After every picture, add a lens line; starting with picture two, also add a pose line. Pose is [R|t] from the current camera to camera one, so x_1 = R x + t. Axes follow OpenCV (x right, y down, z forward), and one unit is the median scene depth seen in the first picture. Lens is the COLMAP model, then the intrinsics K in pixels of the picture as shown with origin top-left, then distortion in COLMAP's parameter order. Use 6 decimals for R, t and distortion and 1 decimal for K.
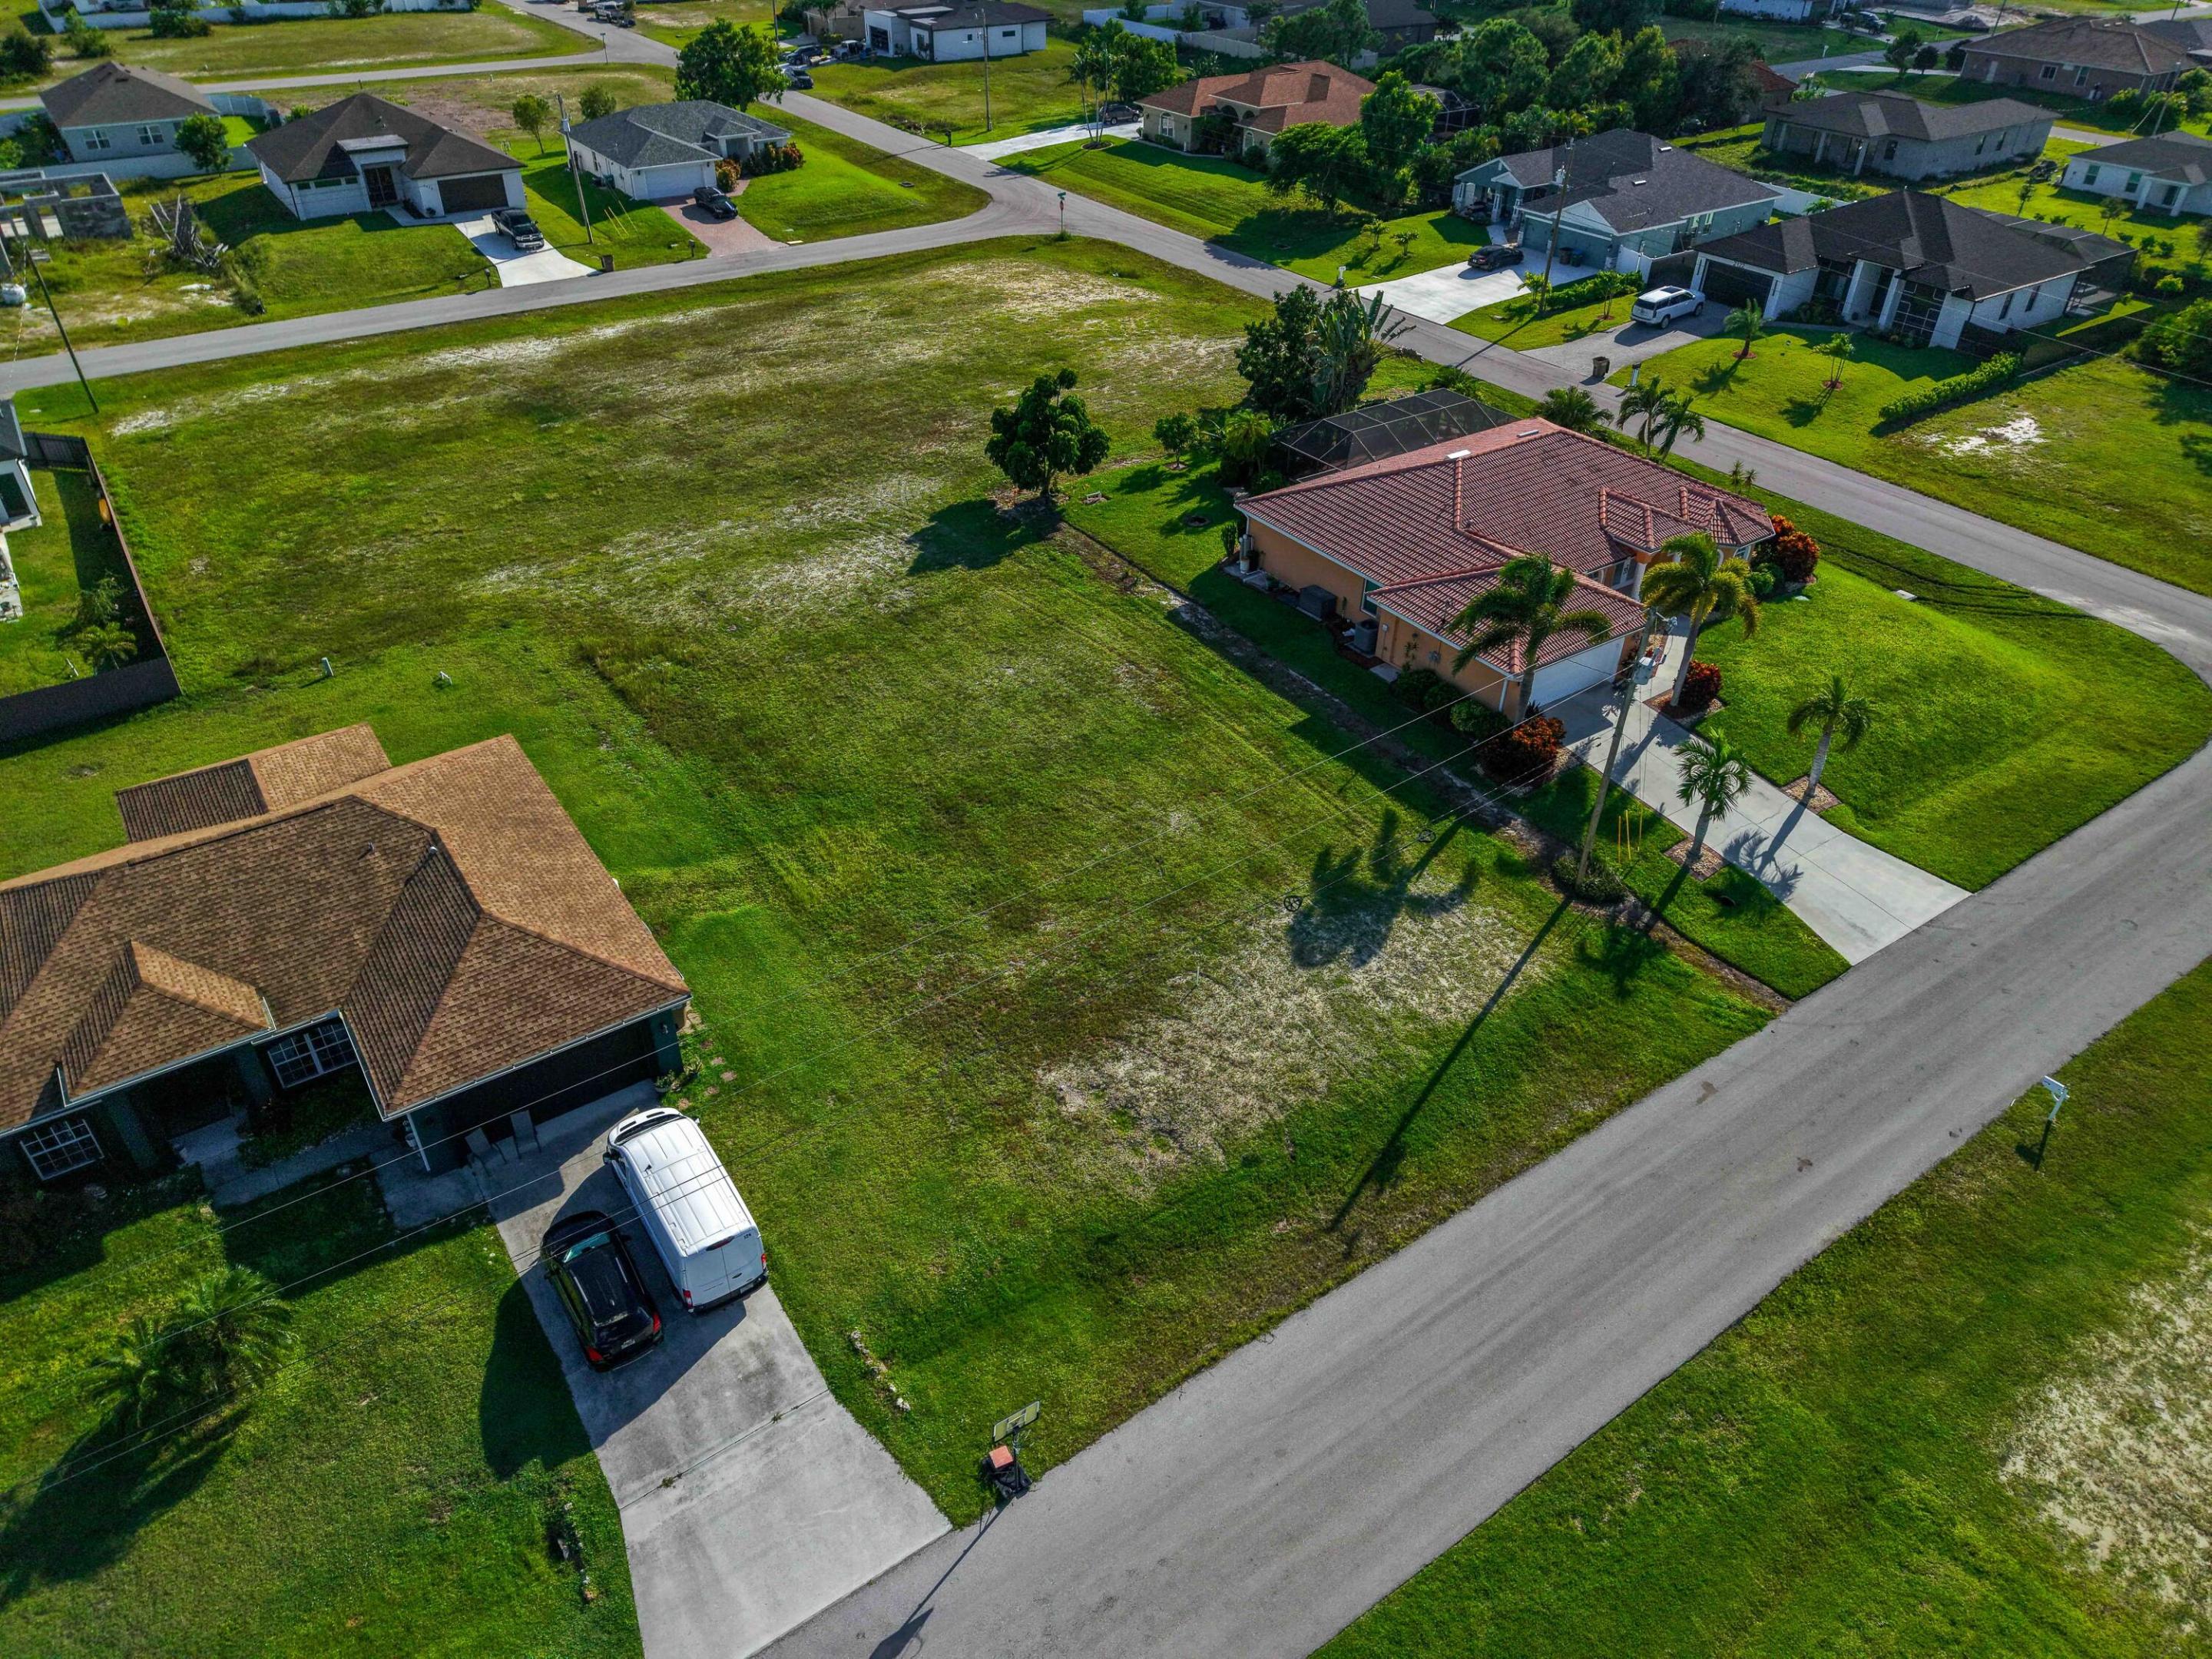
lens RADIAL K [[1479.7, 0, 1097.7], [0, 1479.7, 823.6], [0, 0, 1]] dist [0.071709, -0.075351]
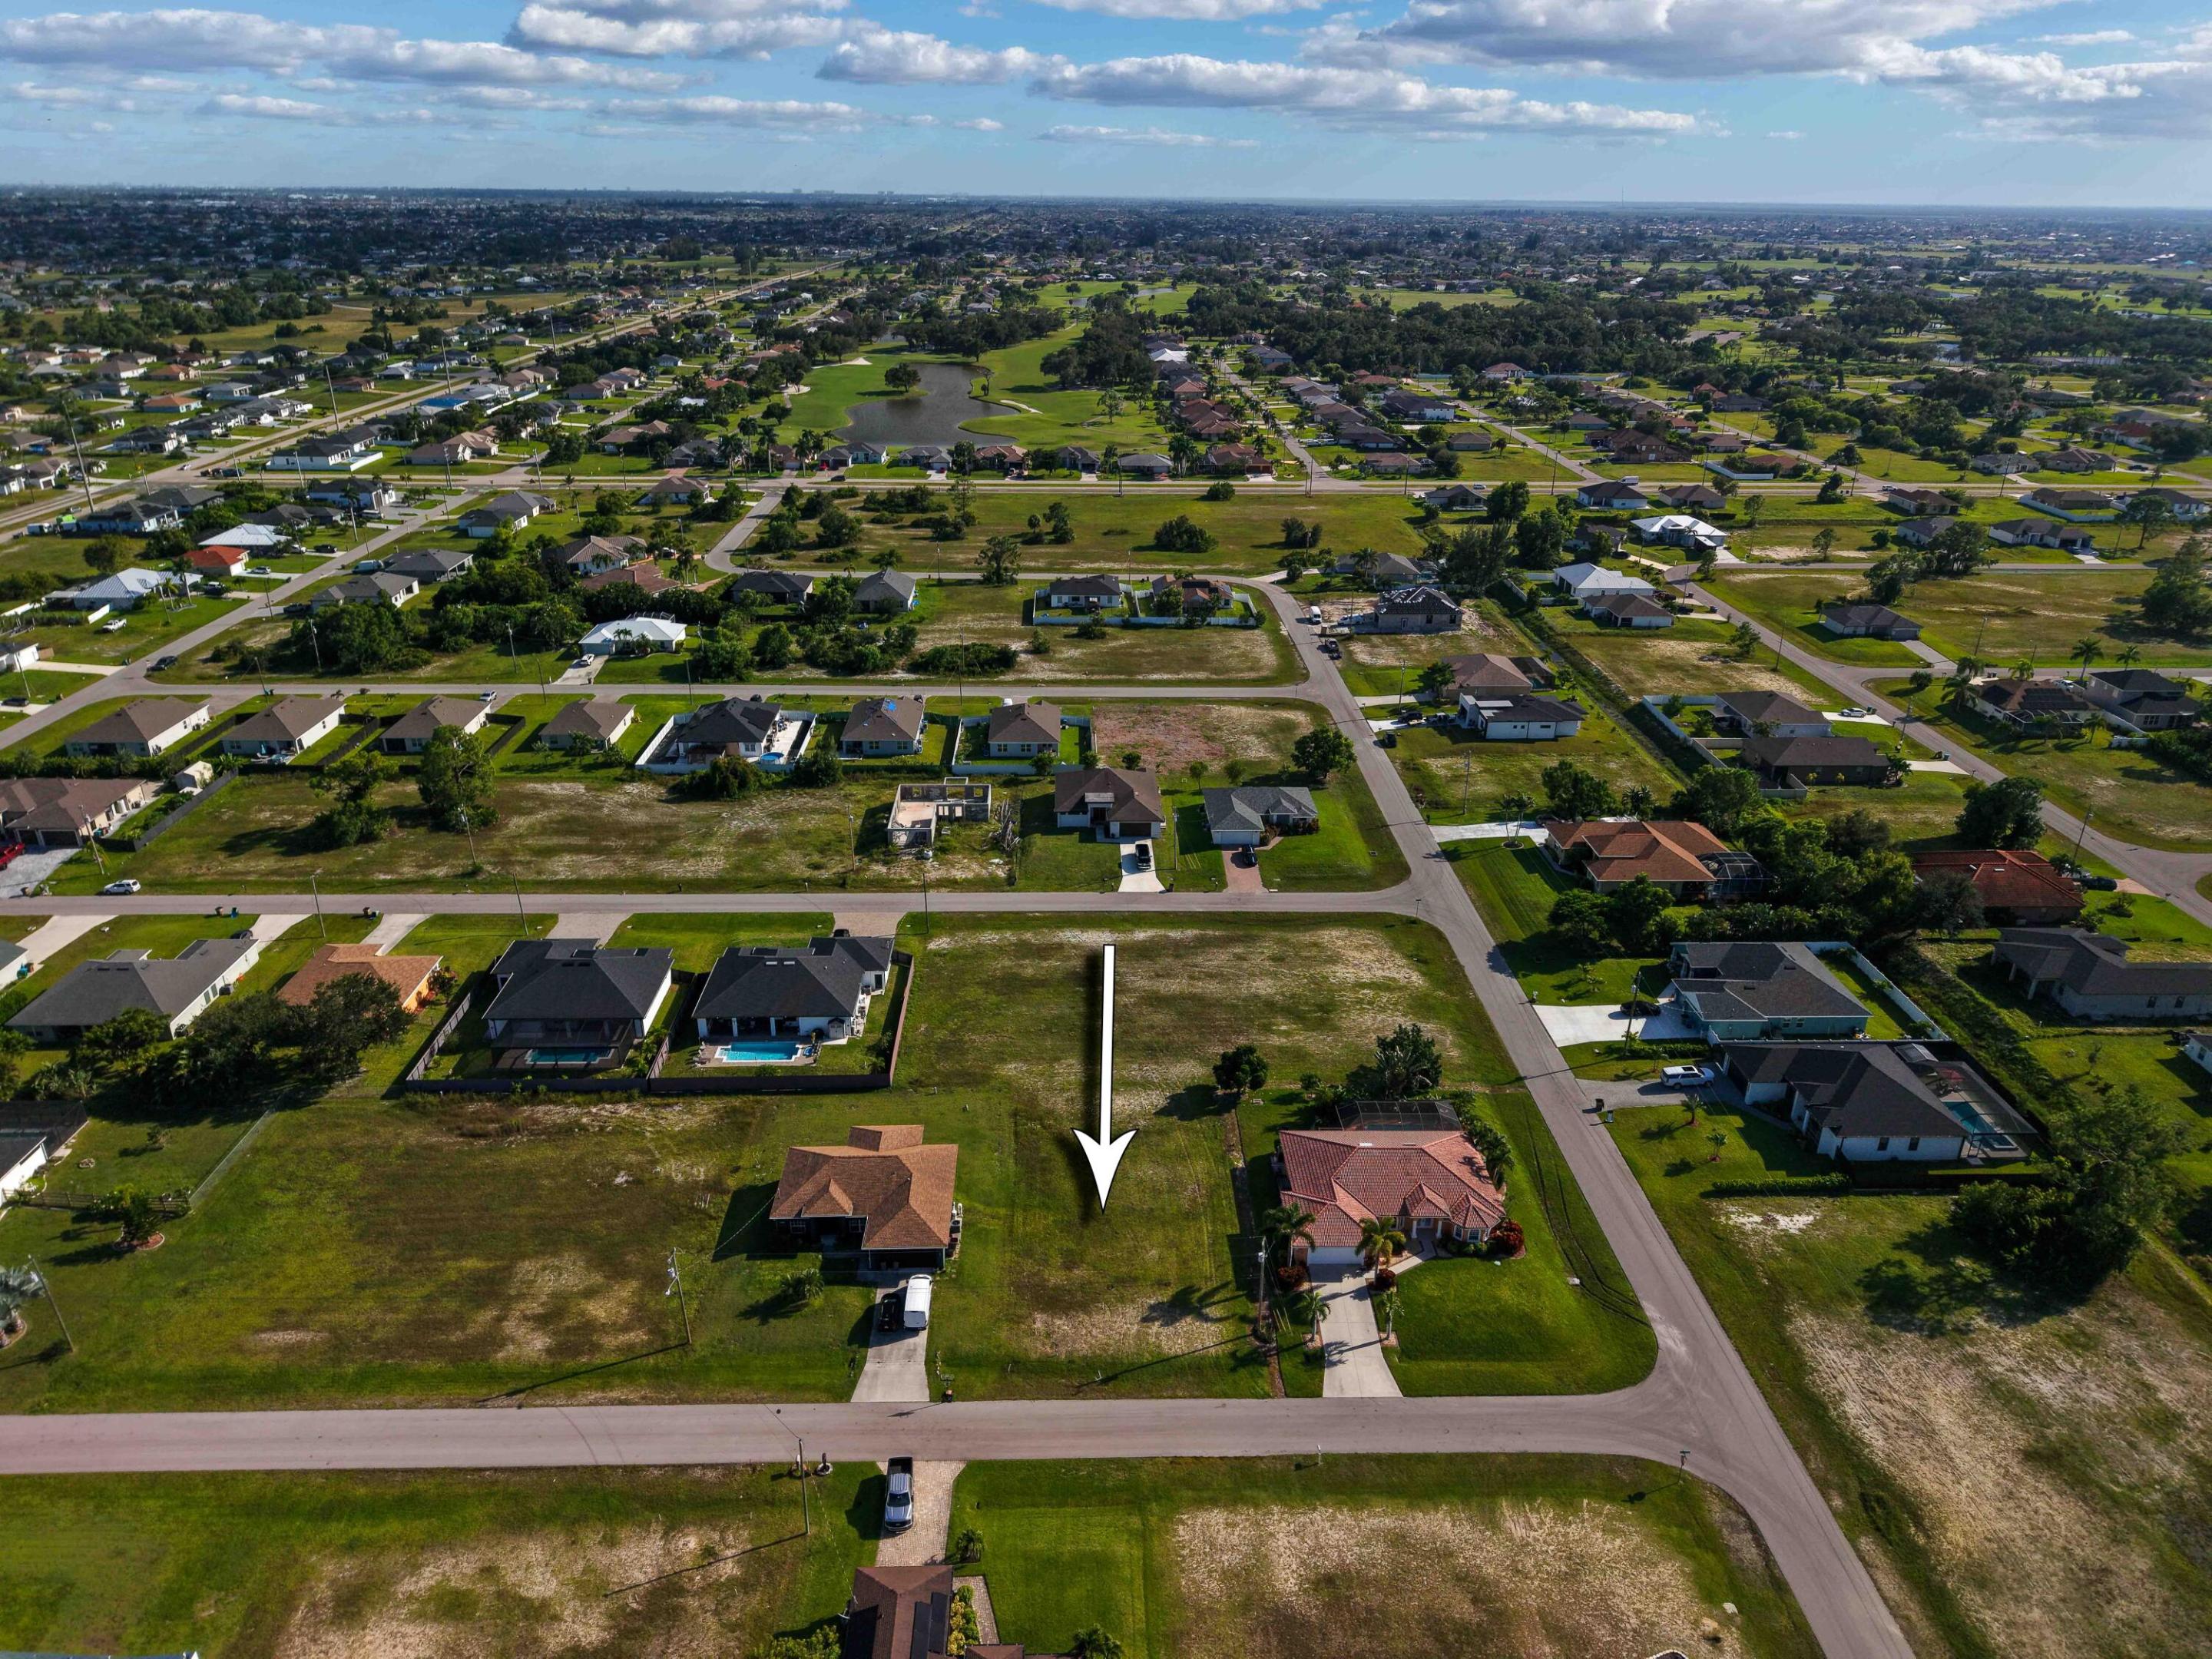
lens RADIAL K [[1479.7, 0, 1097.7], [0, 1479.7, 823.6], [0, 0, 1]] dist [0.071709, -0.075351]
pose [[0.839204, 0.211231, -0.501117, 0.845750], [-0.315247, 0.939816, -0.131780, -0.253296], [0.443122, 0.268566, 0.855287, -1.128789]]
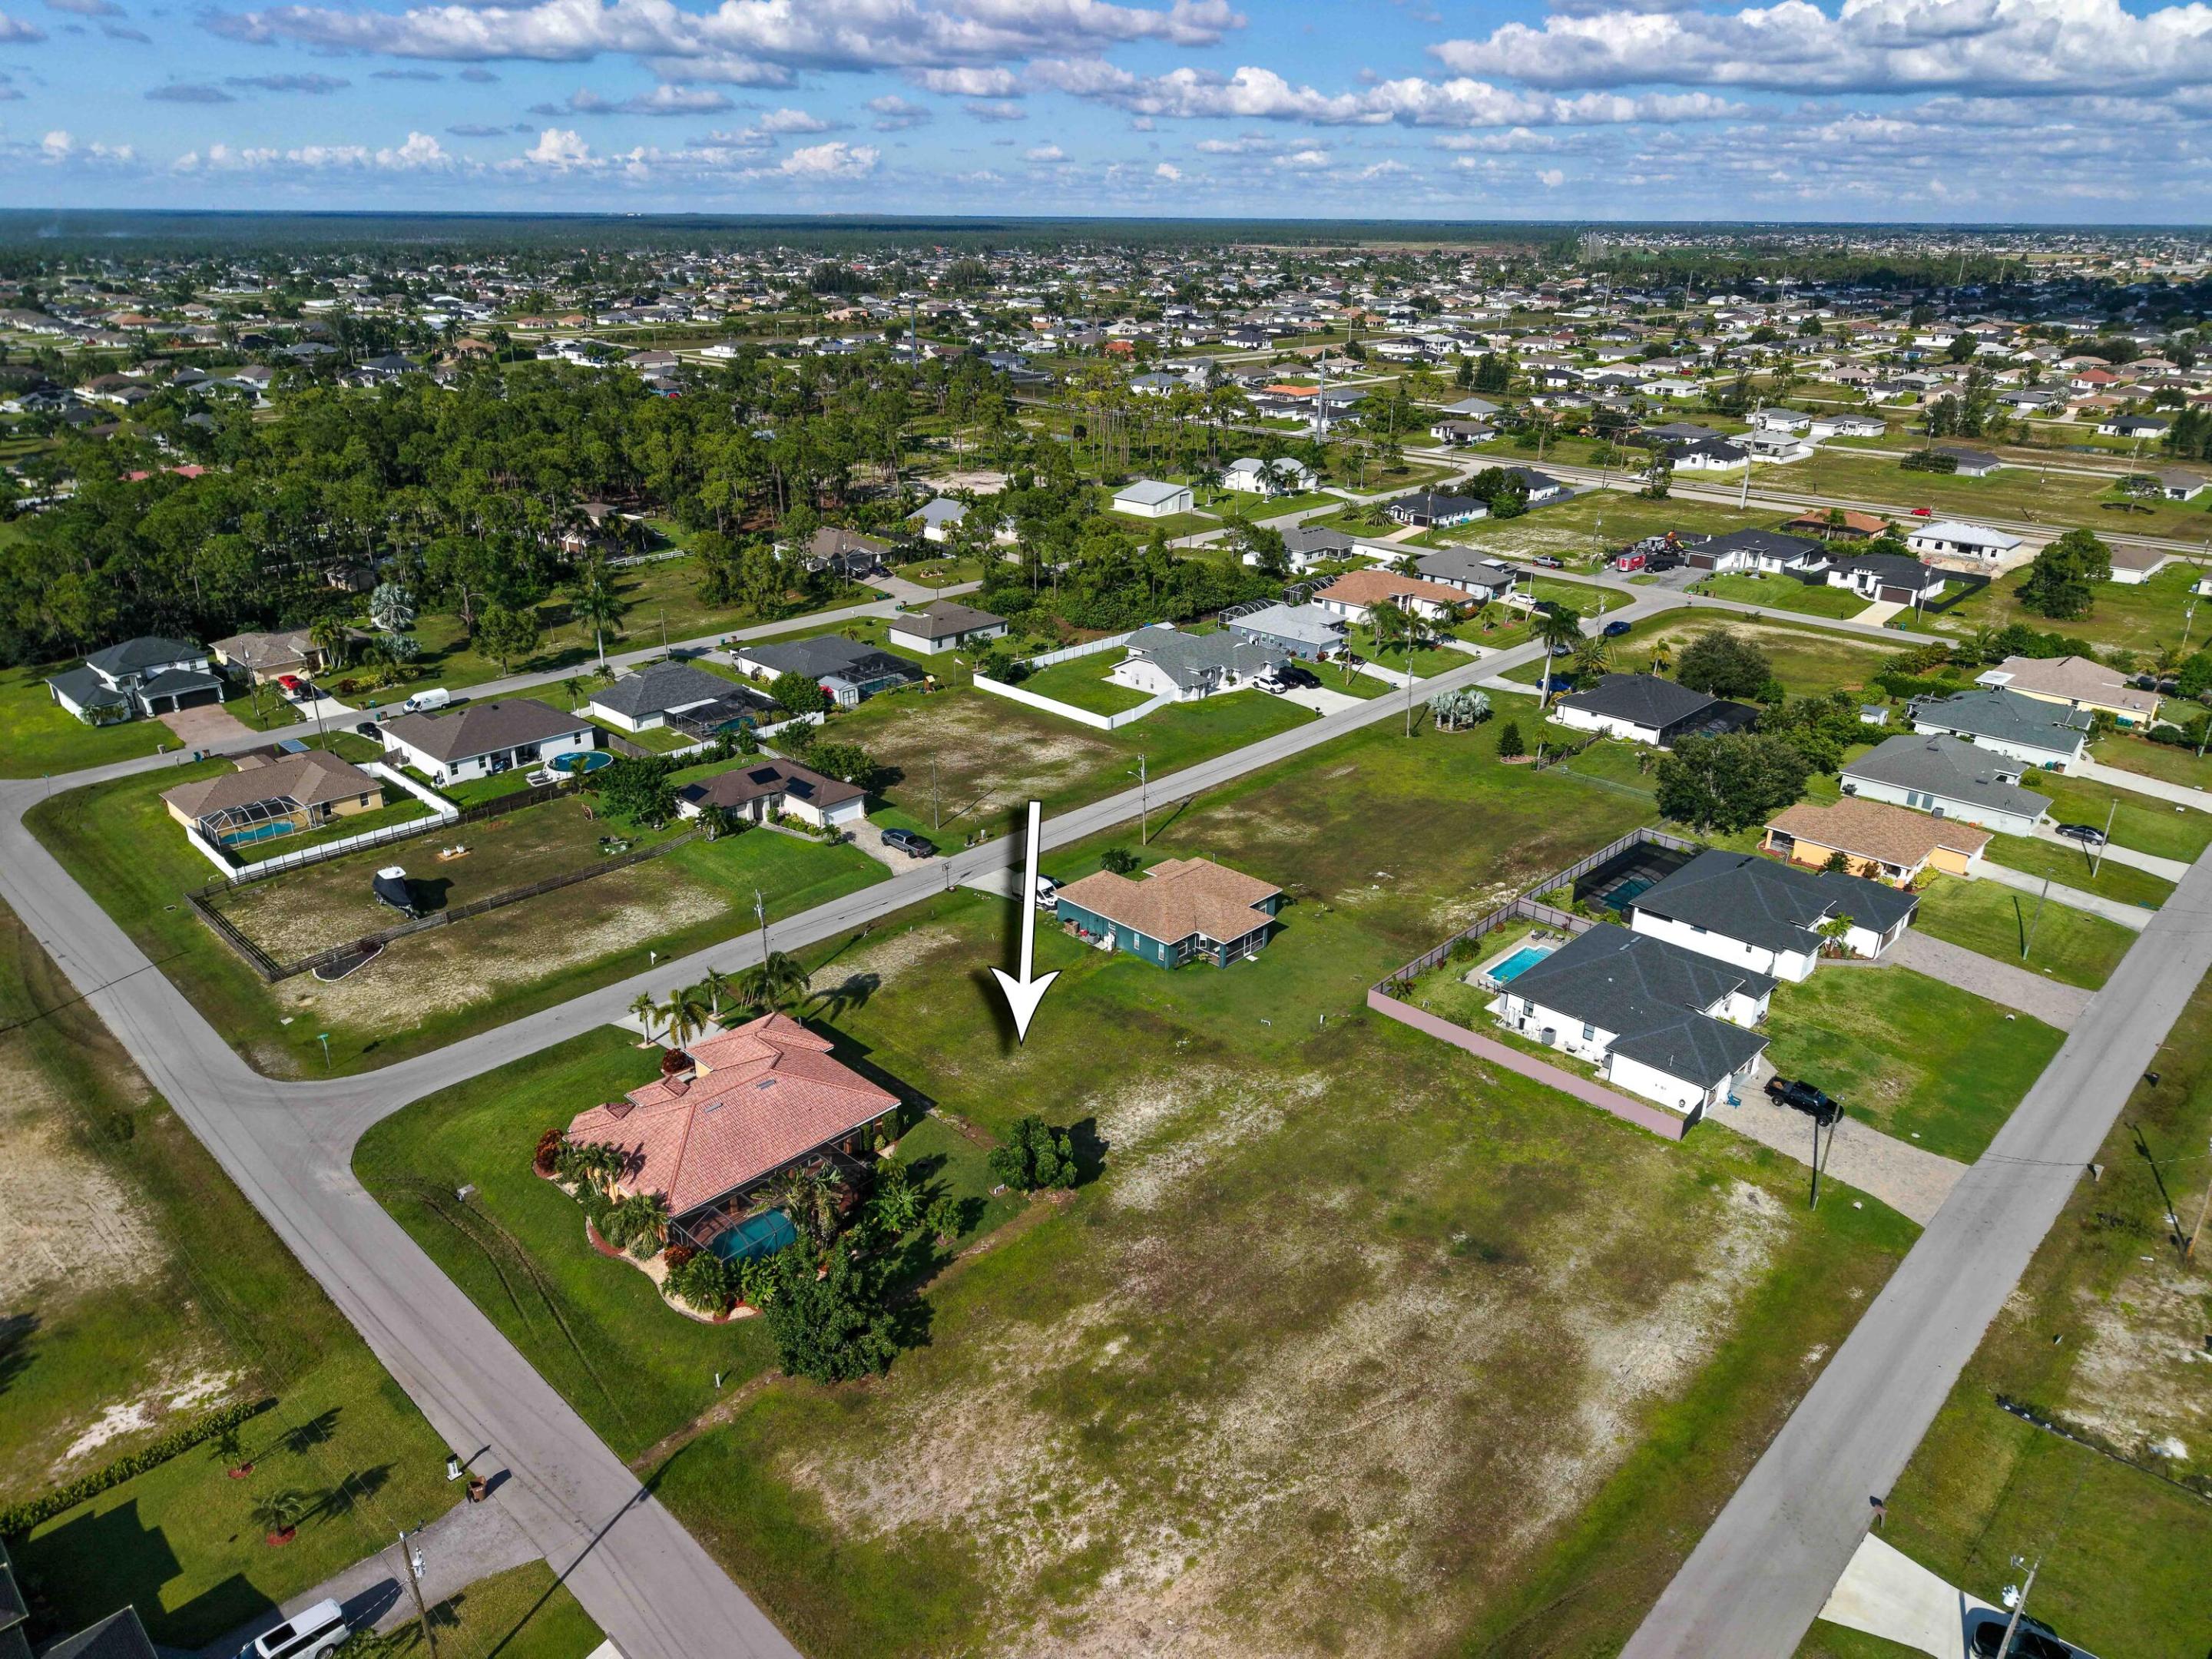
lens RADIAL K [[1479.7, 0, 1097.7], [0, 1479.7, 823.6], [0, 0, 1]] dist [0.071709, -0.075351]
pose [[-0.980773, 0.056635, -0.186755, 0.156586], [-0.127253, 0.539937, 0.832031, -1.669696], [0.147958, 0.839798, -0.522348, 1.531489]]
